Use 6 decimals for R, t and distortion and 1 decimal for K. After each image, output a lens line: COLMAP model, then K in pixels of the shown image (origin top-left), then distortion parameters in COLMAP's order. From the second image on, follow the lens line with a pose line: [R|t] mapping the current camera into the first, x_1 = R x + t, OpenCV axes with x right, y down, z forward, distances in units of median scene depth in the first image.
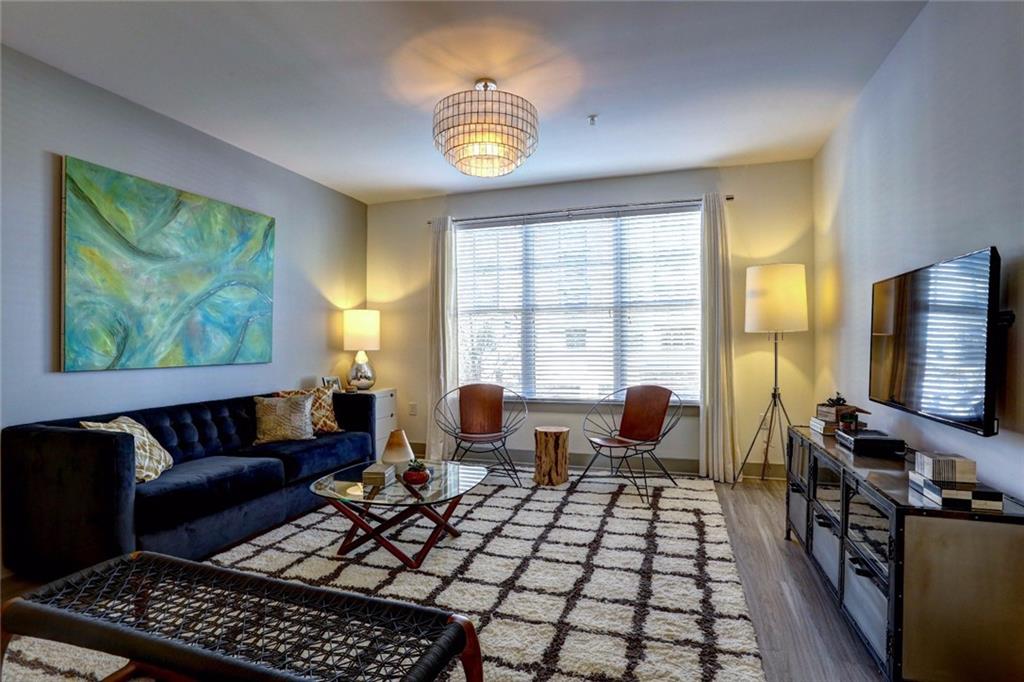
lens RADIAL K [[491.6, 0, 514.0], [0, 491.6, 346.5], [0, 0, 1]] dist [-0.083993, 0.029979]
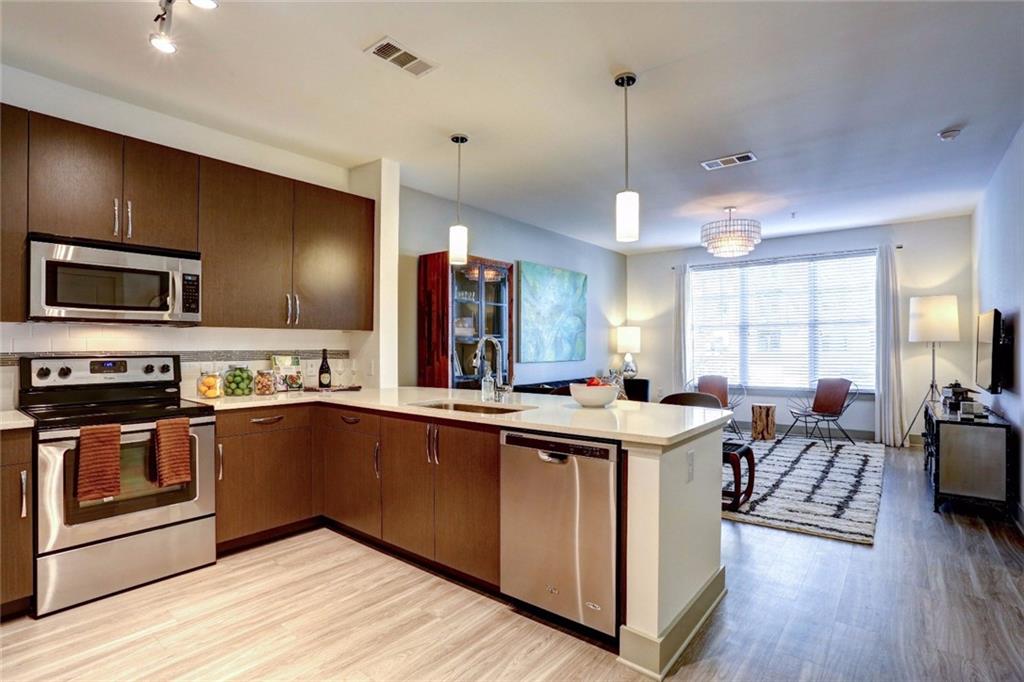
lens RADIAL K [[504.1, 0, 515.4], [0, 504.1, 343.2], [0, 0, 1]] dist [-0.077011, 0.034770]
pose [[0.940970, 0.000208, -0.338489, -0.141838], [-0.003734, 0.999945, -0.009768, -0.007498], [0.338468, 0.010456, 0.940920, -0.789943]]
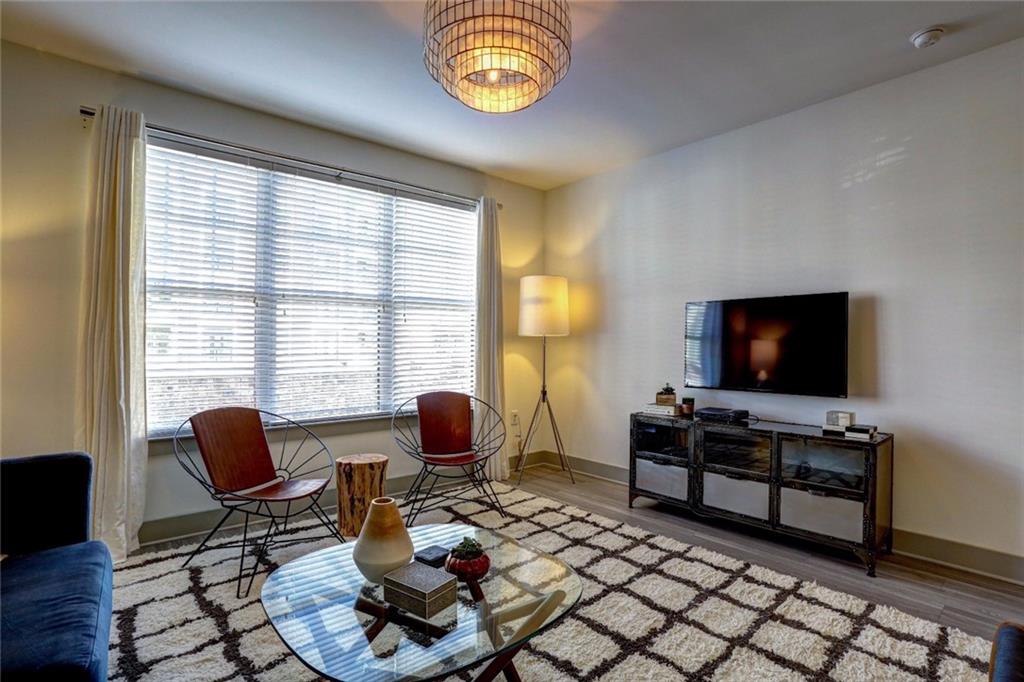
lens RADIAL K [[491.6, 0, 514.0], [0, 491.6, 346.5], [0, 0, 1]] dist [-0.083993, 0.029979]
pose [[0.516799, 0.011057, 0.856035, -0.470205], [0.002372, 0.999894, -0.014347, 0.011504], [-0.856104, 0.009445, 0.516718, 0.460645]]
